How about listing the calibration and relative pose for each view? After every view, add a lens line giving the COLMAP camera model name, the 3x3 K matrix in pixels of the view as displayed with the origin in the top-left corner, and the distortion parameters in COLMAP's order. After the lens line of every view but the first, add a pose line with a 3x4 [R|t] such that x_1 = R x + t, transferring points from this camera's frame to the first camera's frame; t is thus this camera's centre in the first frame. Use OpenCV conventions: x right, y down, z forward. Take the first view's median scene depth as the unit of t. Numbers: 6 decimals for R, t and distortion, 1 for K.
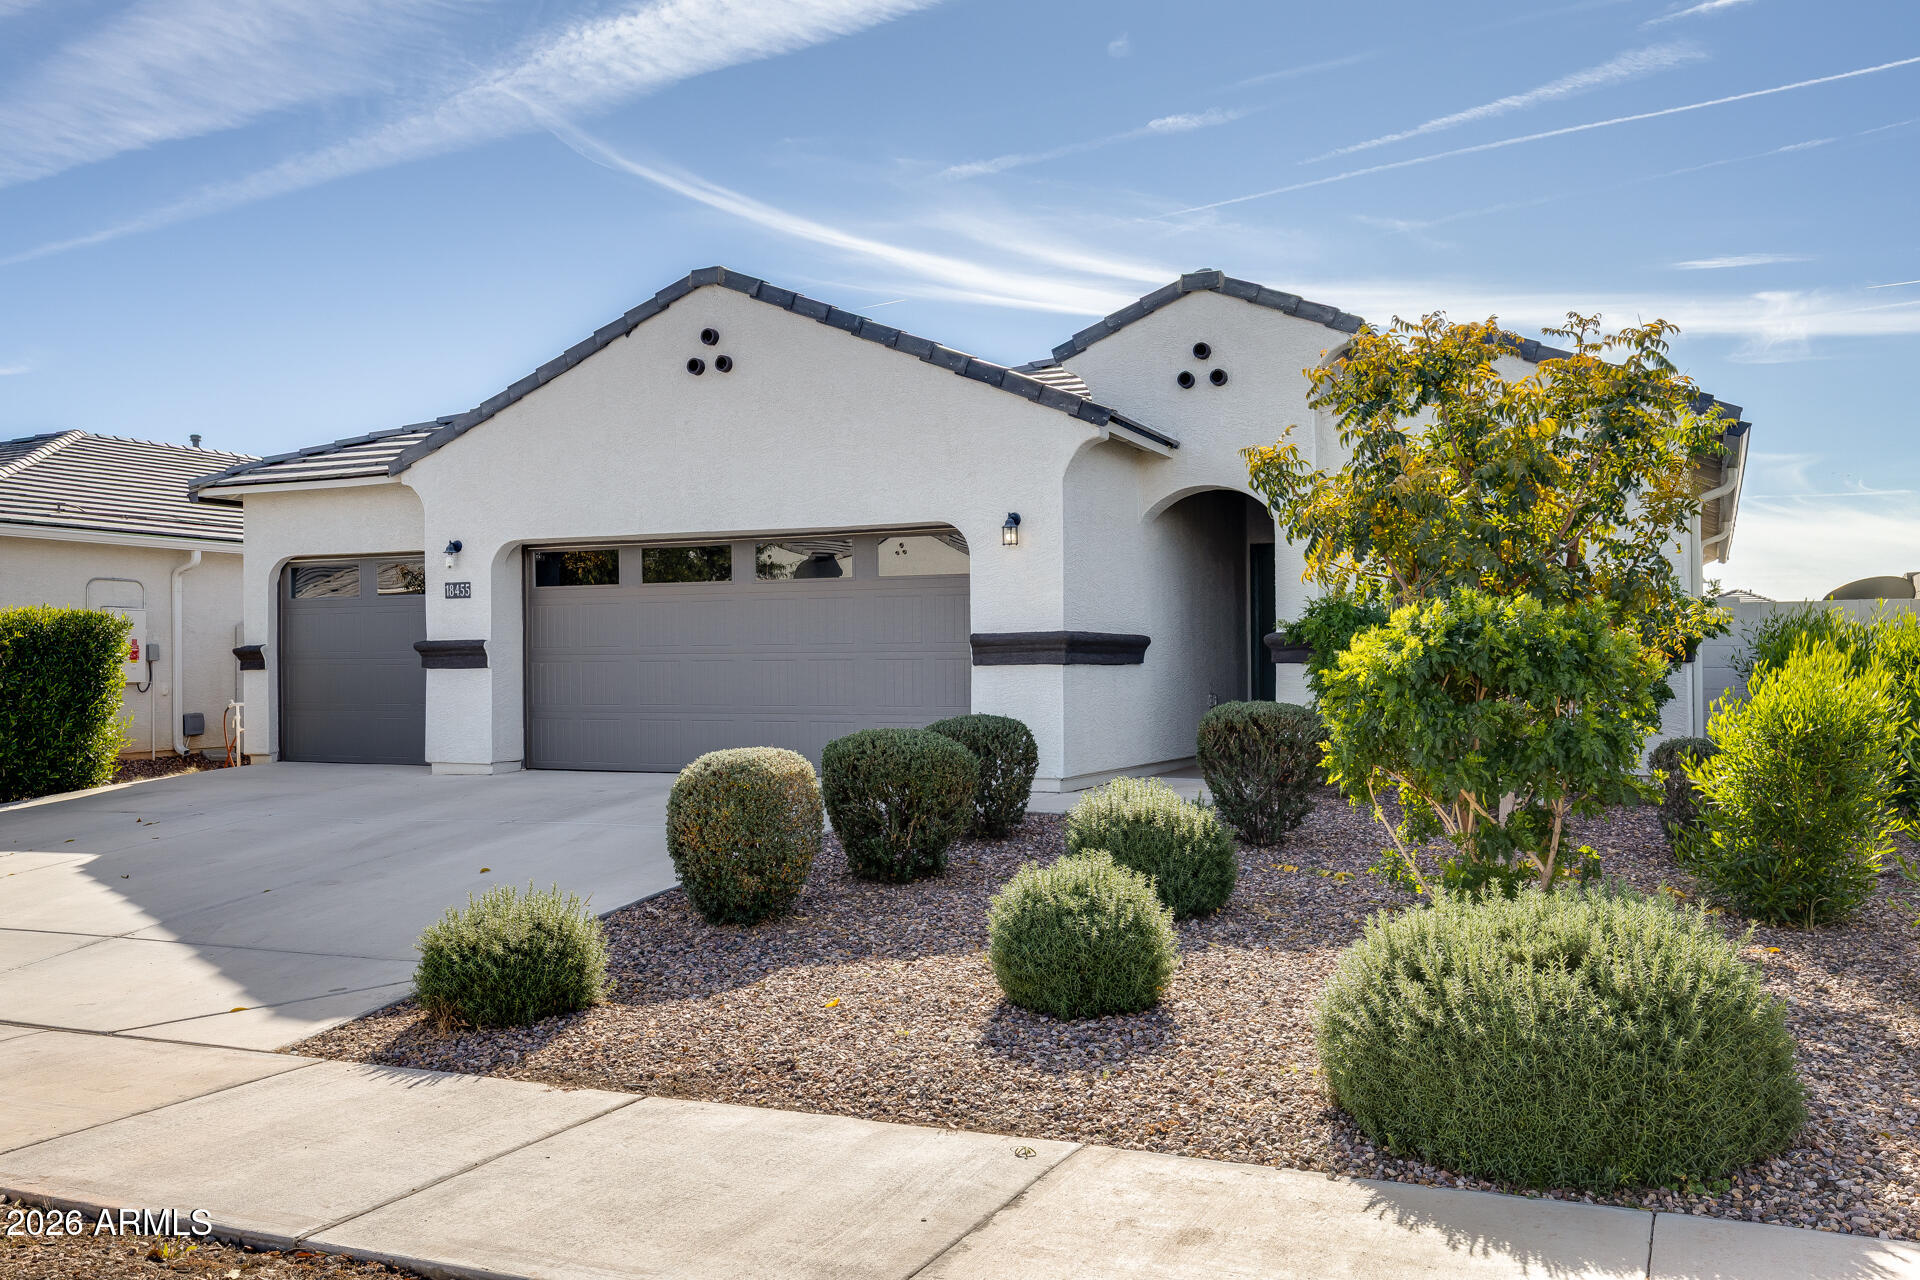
lens RADIAL K [[1650.4, 0, 960.2], [0, 1650.4, 648.1], [0, 0, 1]] dist [0.015638, 0.003362]
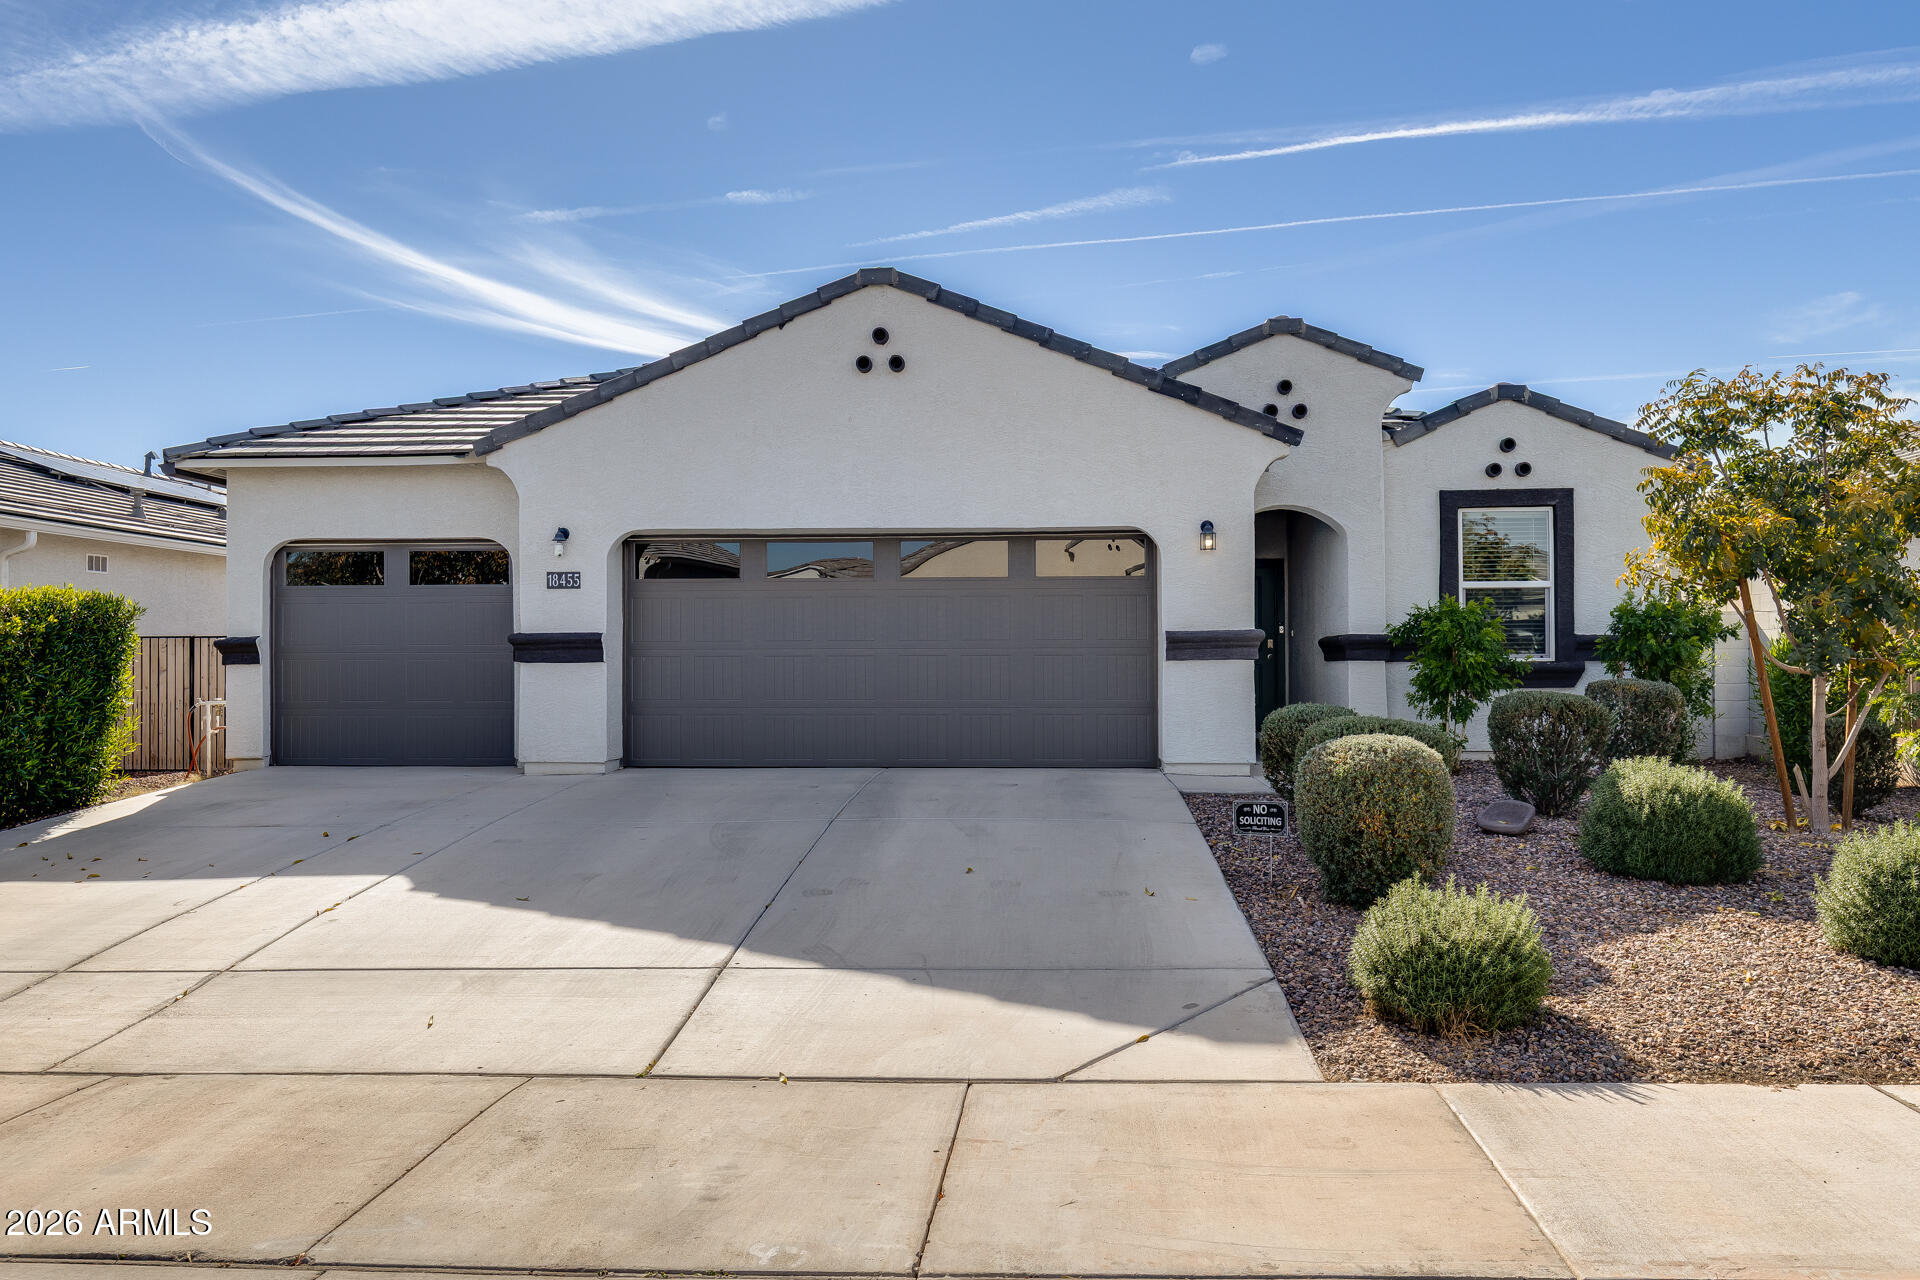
lens RADIAL K [[1422.2, 0, 964.6], [0, 1422.2, 638.1], [0, 0, 1]] dist [-0.000770, -0.001642]
pose [[0.930766, 0.011799, 0.365425, -0.384061], [-0.006317, 0.999849, -0.016194, 0.009737], [-0.365561, 0.012764, 0.930700, 0.156656]]
